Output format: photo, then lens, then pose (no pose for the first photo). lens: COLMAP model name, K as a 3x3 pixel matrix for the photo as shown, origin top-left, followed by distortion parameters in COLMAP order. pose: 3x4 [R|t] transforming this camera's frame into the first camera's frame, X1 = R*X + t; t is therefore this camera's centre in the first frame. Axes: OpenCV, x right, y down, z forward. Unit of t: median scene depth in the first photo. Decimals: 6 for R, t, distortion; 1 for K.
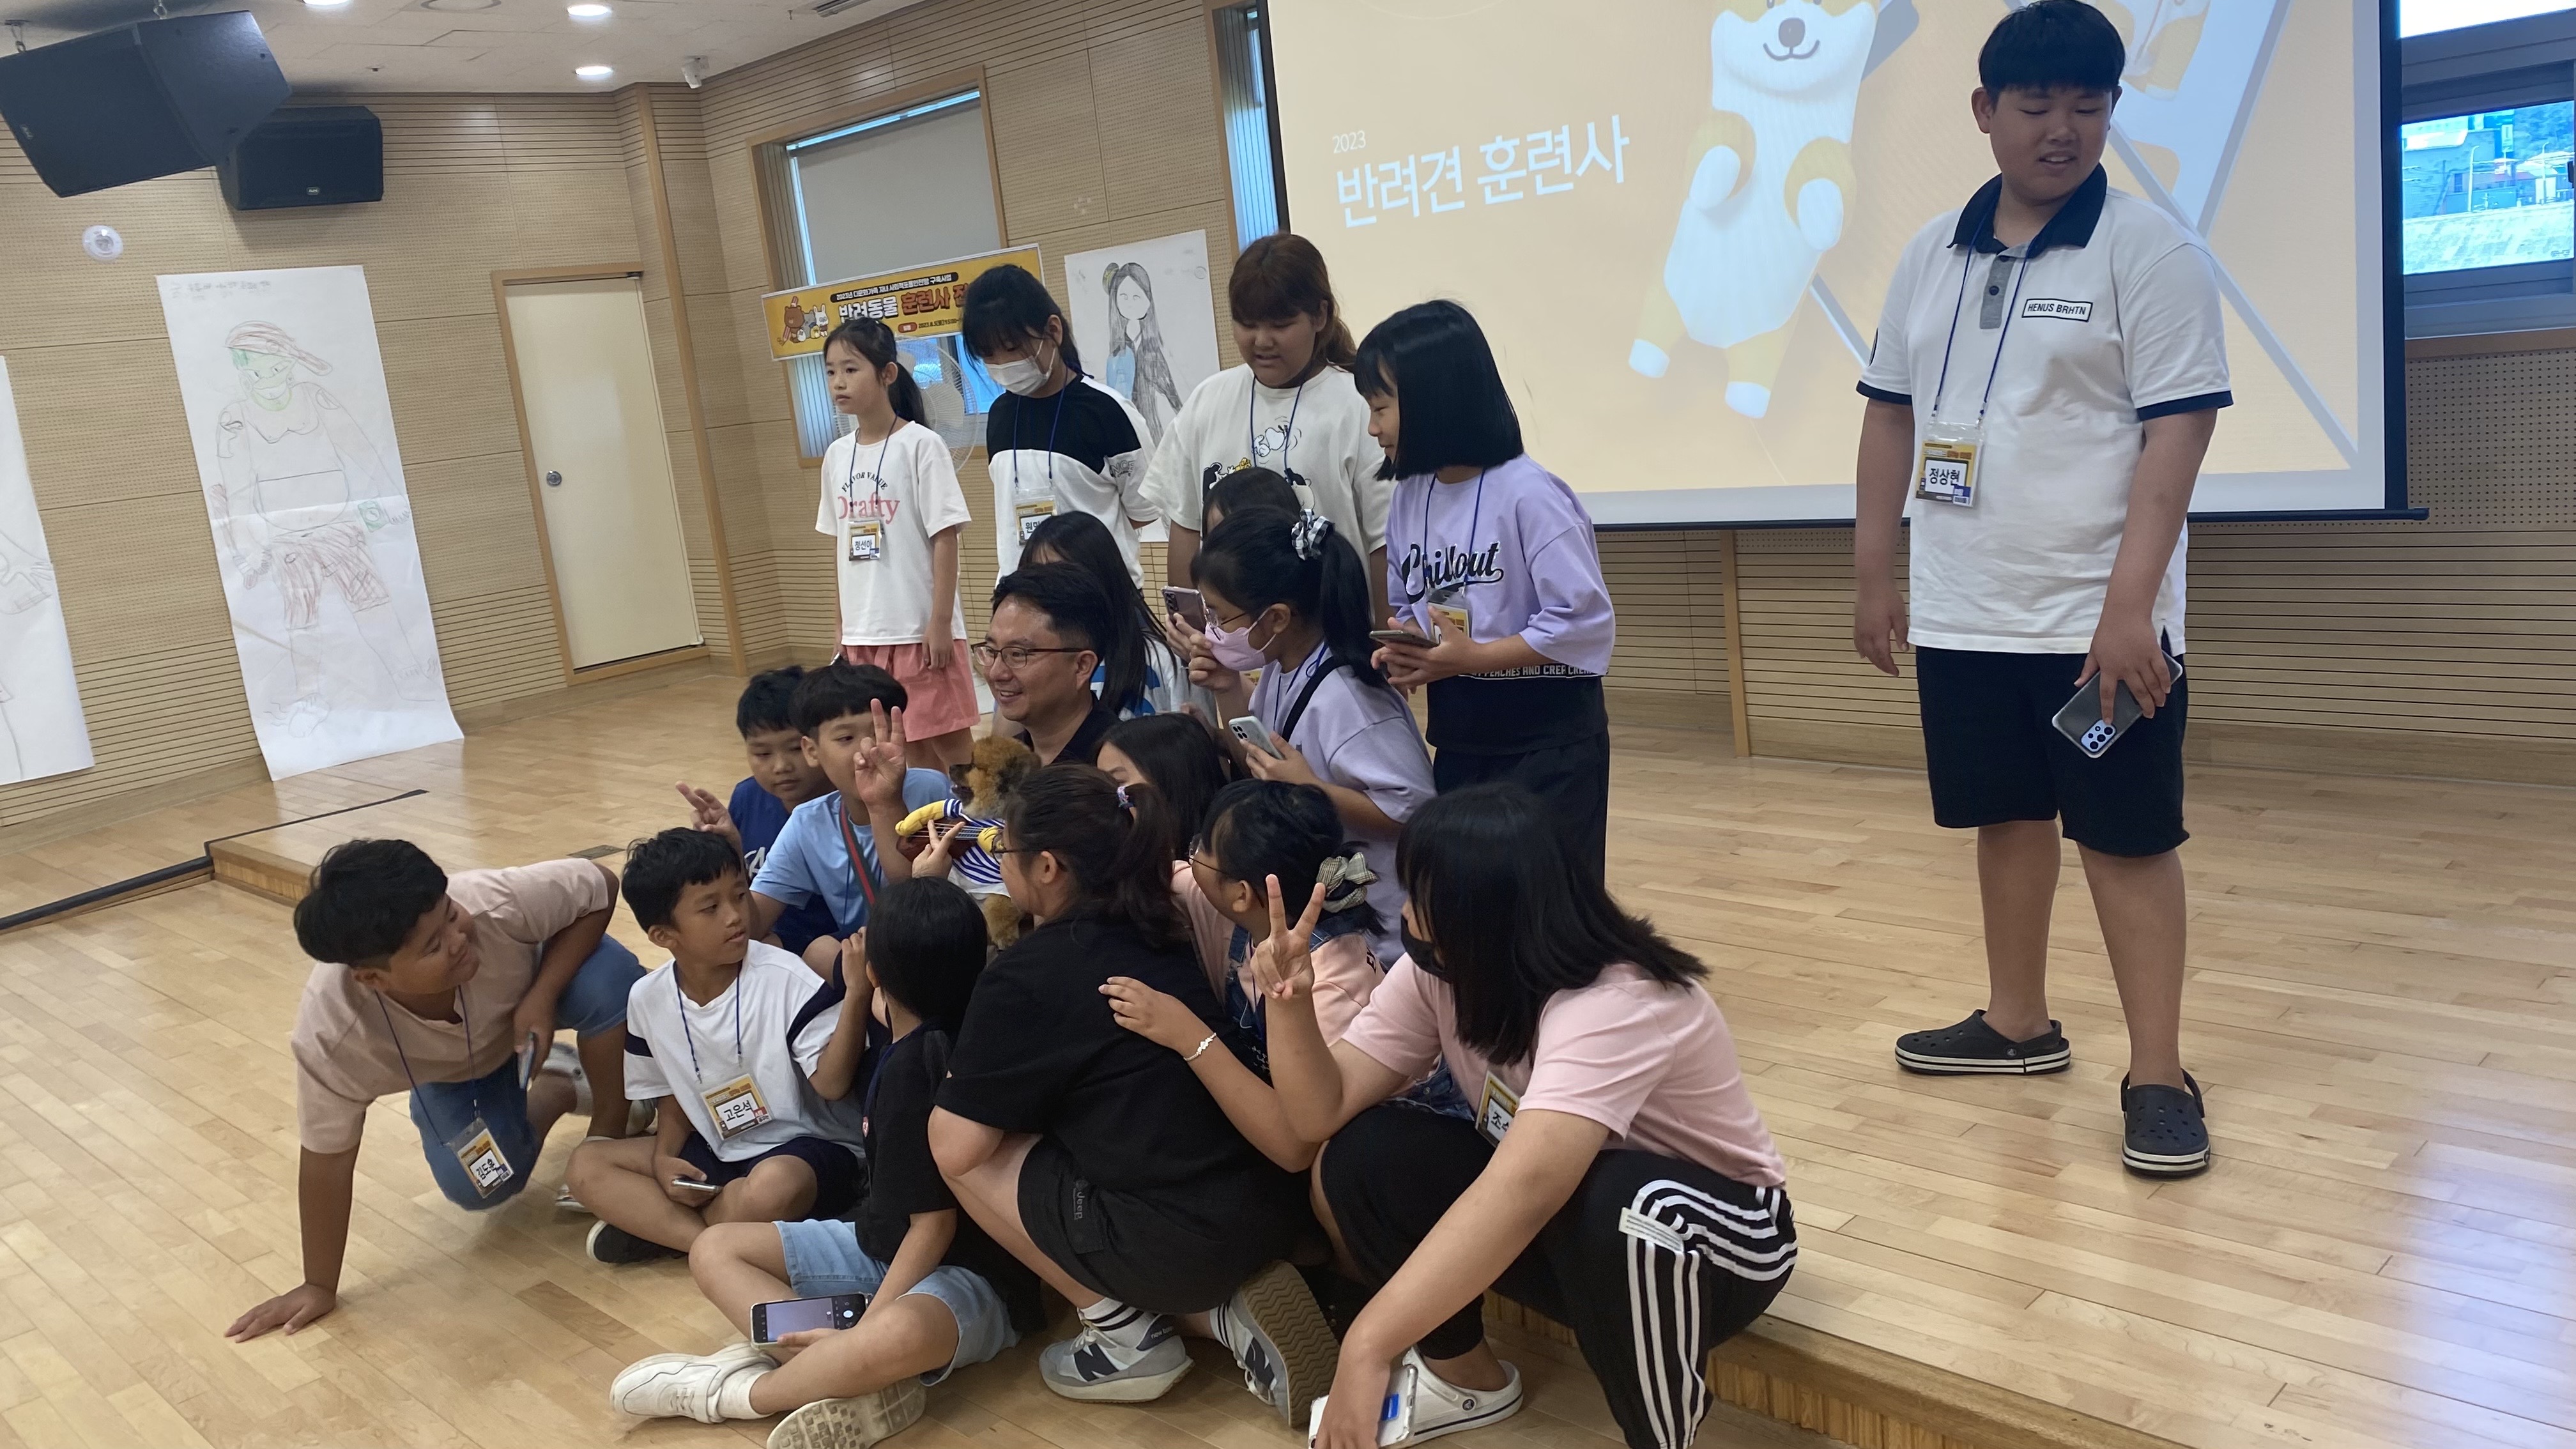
lens RADIAL K [[1957.6, 0, 1260.1], [0, 1957.6, 722.1], [0, 0, 1]] dist [0.058545, -0.092164]
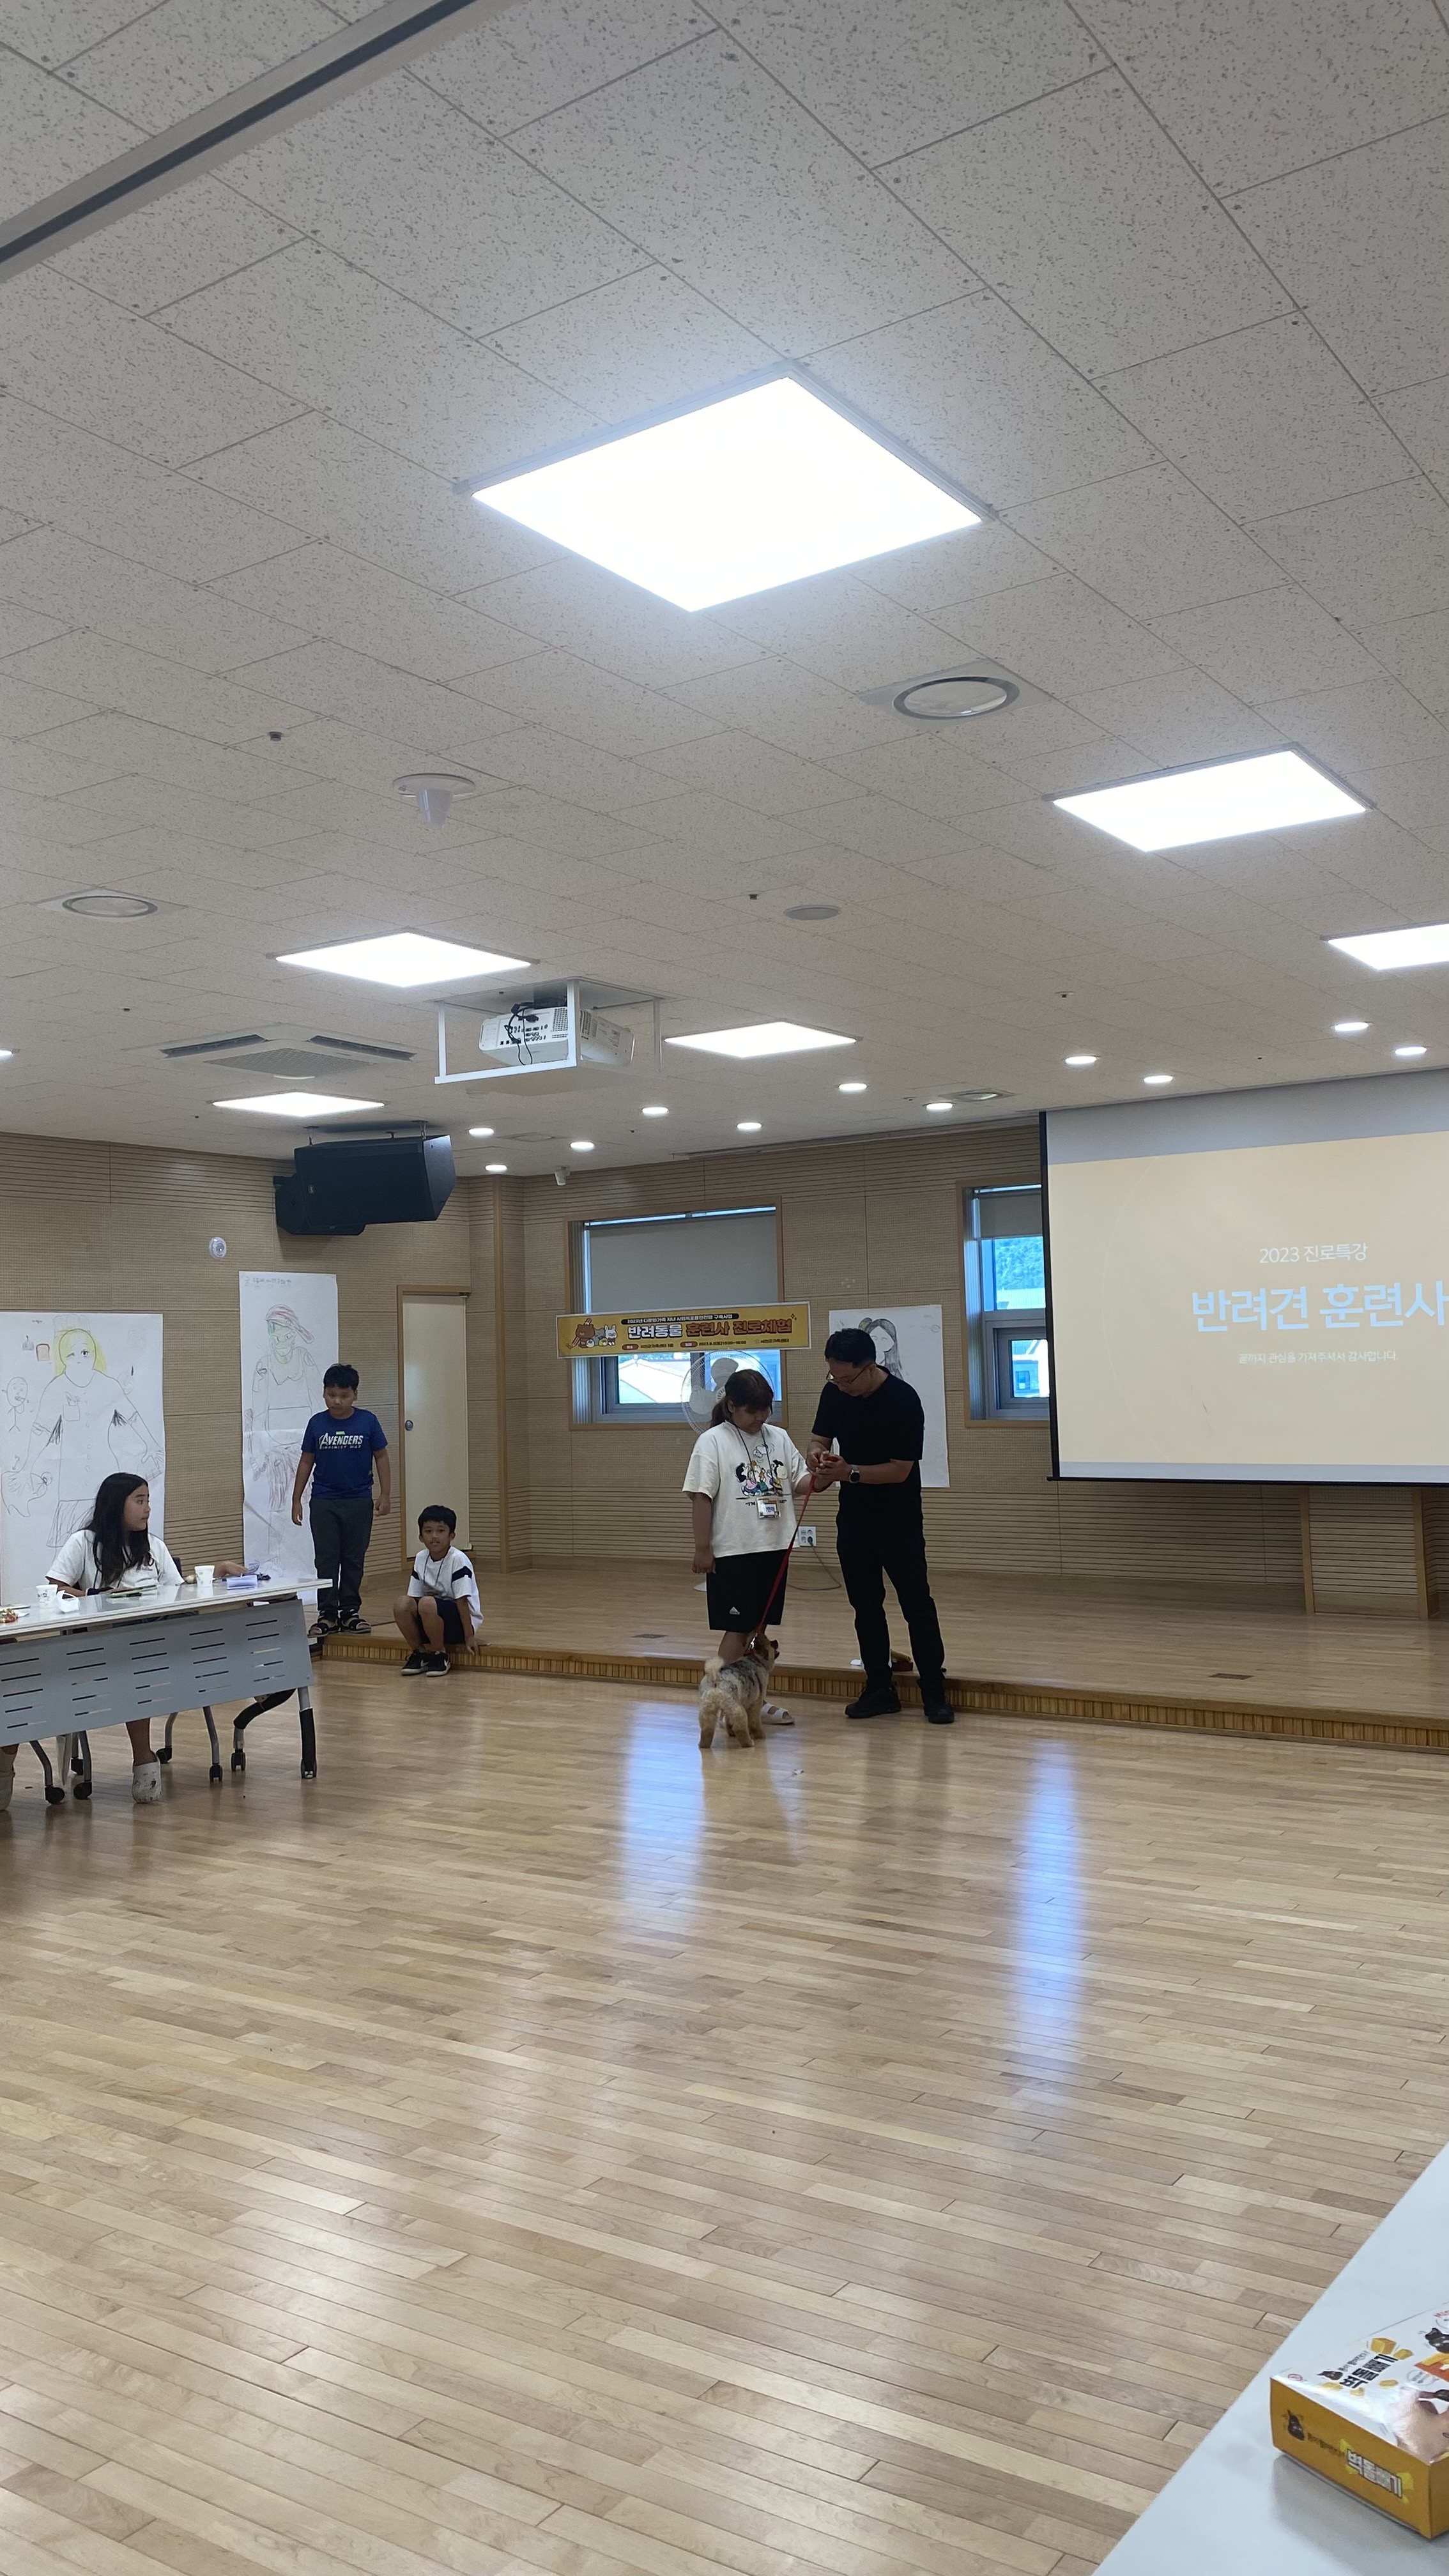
lens RADIAL K [[1957.6, 0, 701.6], [0, 1957.6, 1240.1], [0, 0, 1]] dist [0.058545, -0.092164]
pose [[0.980037, 0.097424, 0.173308, -0.509335], [-0.047470, 0.961162, -0.271873, 0.160362], [-0.193064, 0.258219, 0.946599, -0.560874]]
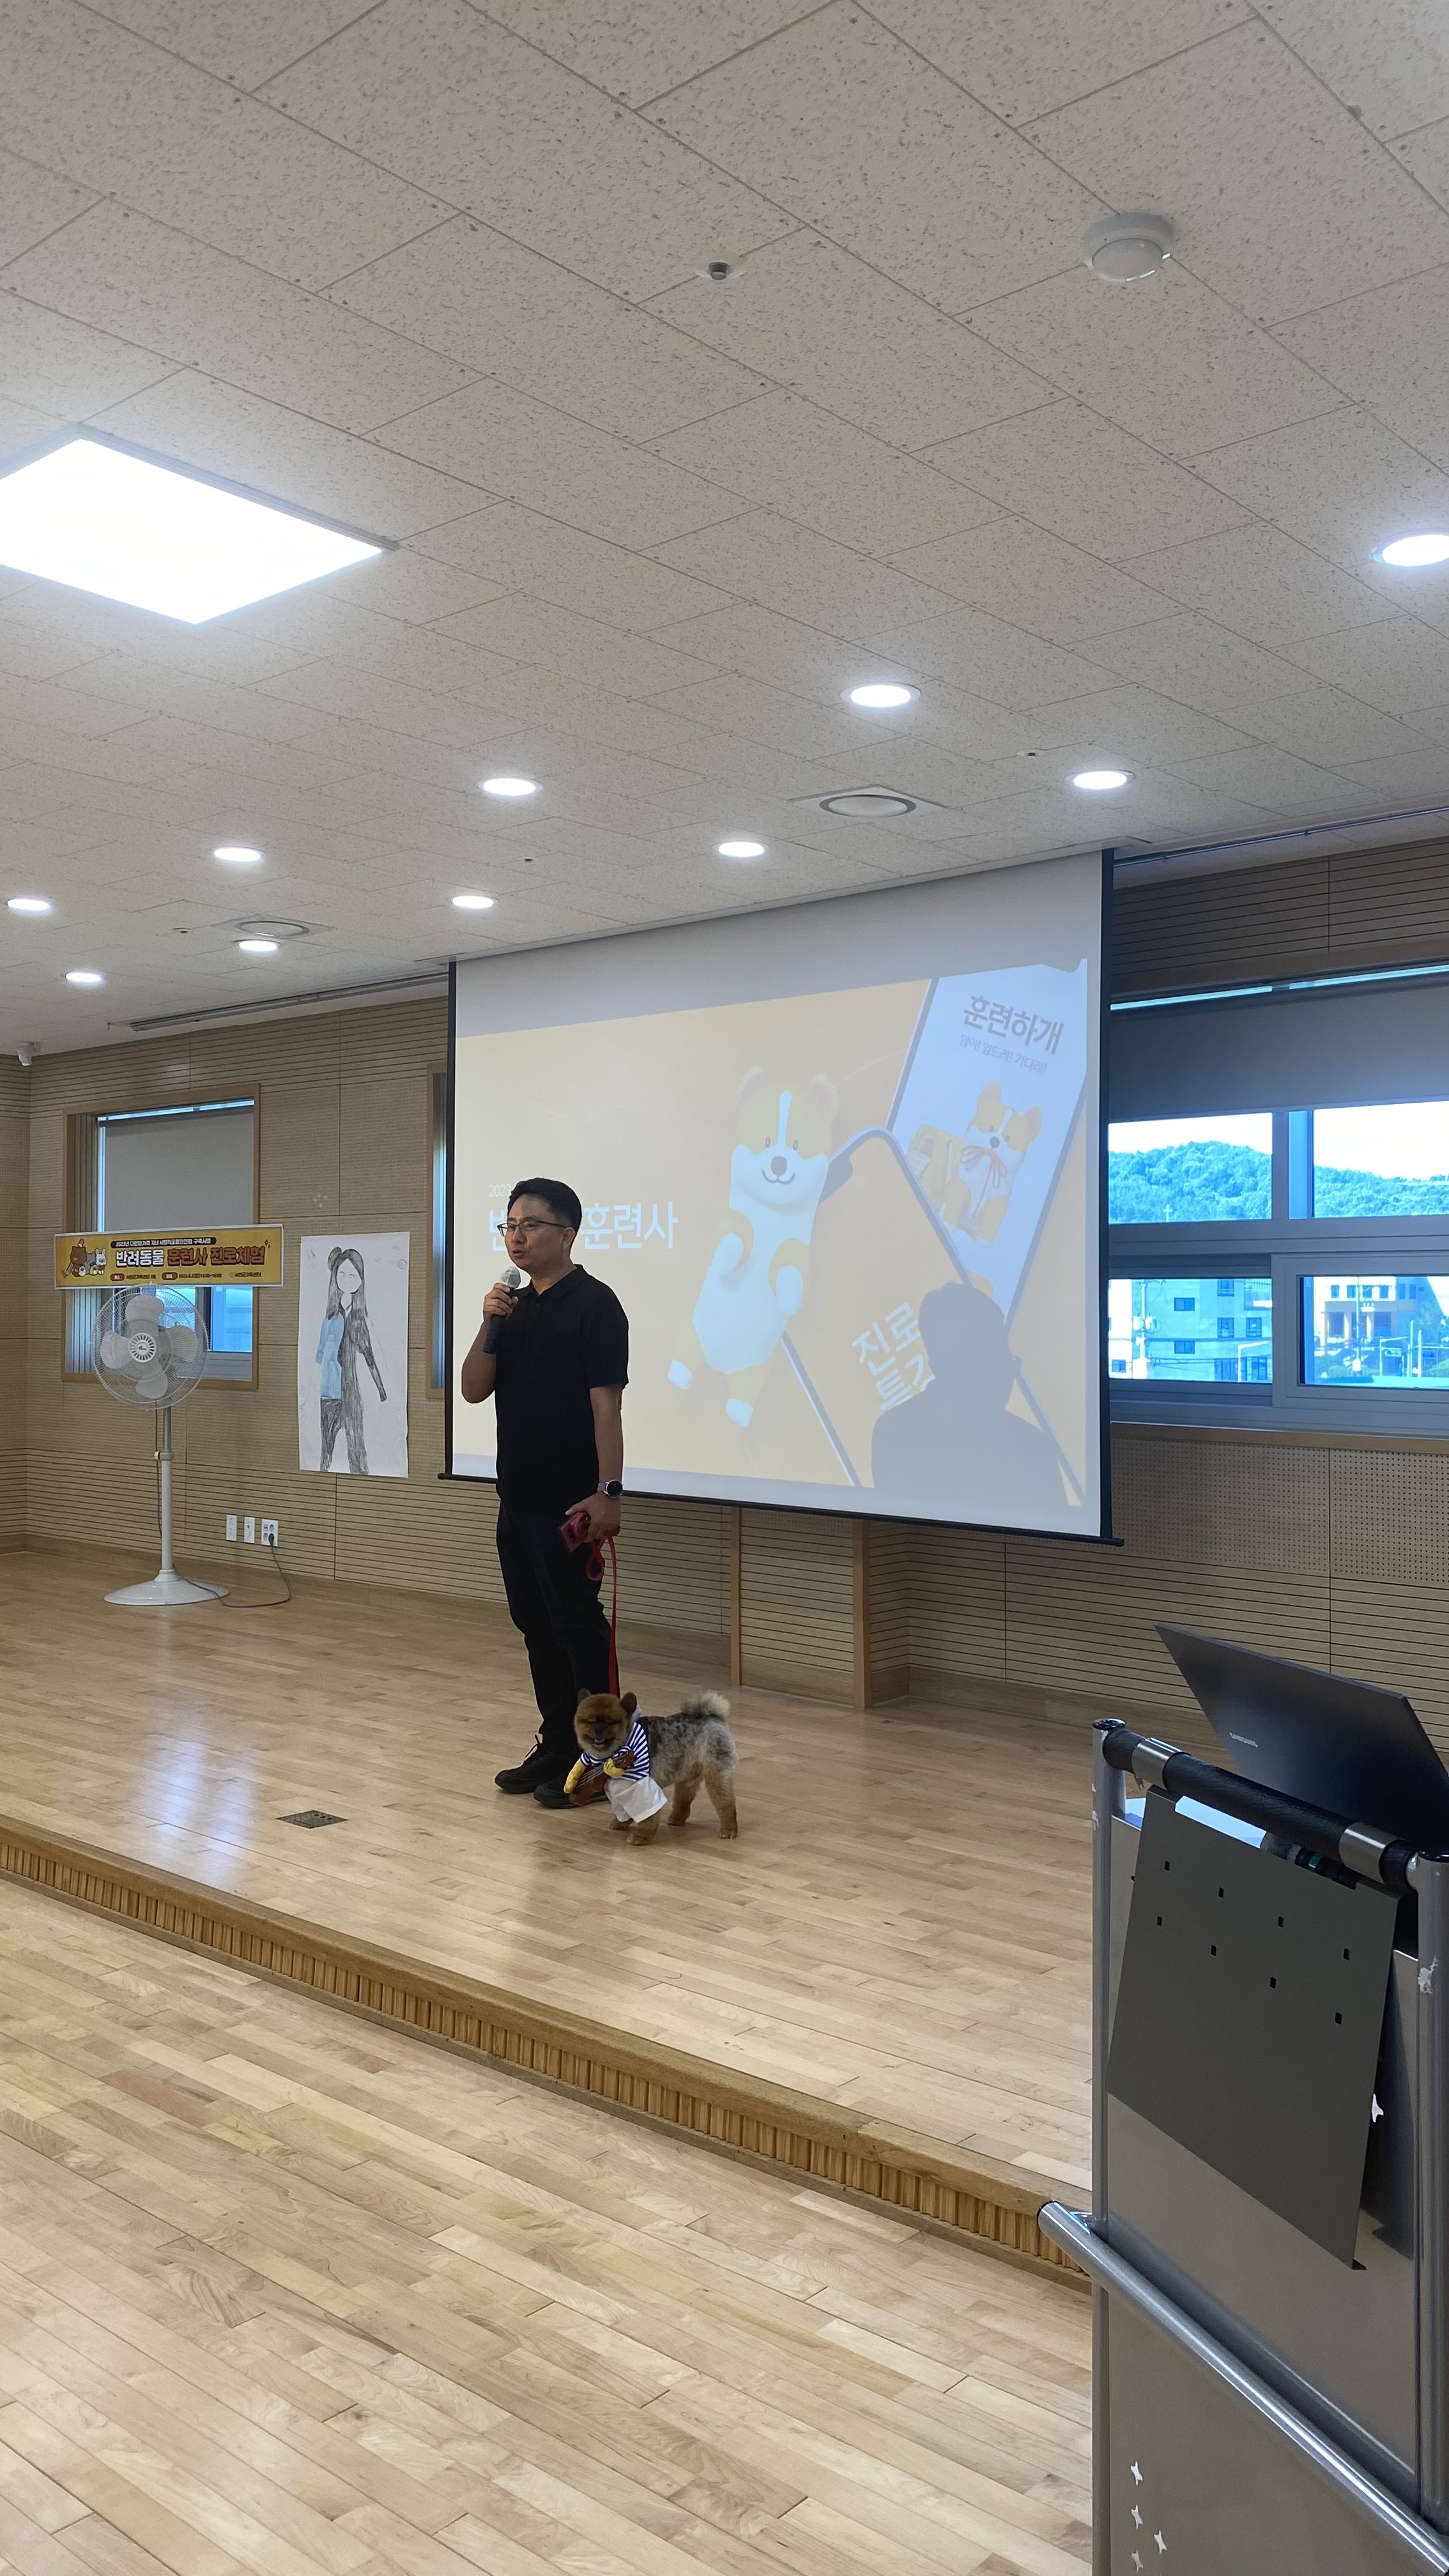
lens RADIAL K [[1957.6, 0, 770.0], [0, 1957.6, 1248.9], [0, 0, 1]] dist [0.058545, -0.092164]
pose [[0.989670, 0.119264, 0.079561, 0.098364], [-0.098613, 0.969108, -0.226066, 0.021583], [-0.104065, 0.215884, 0.970858, -0.239215]]
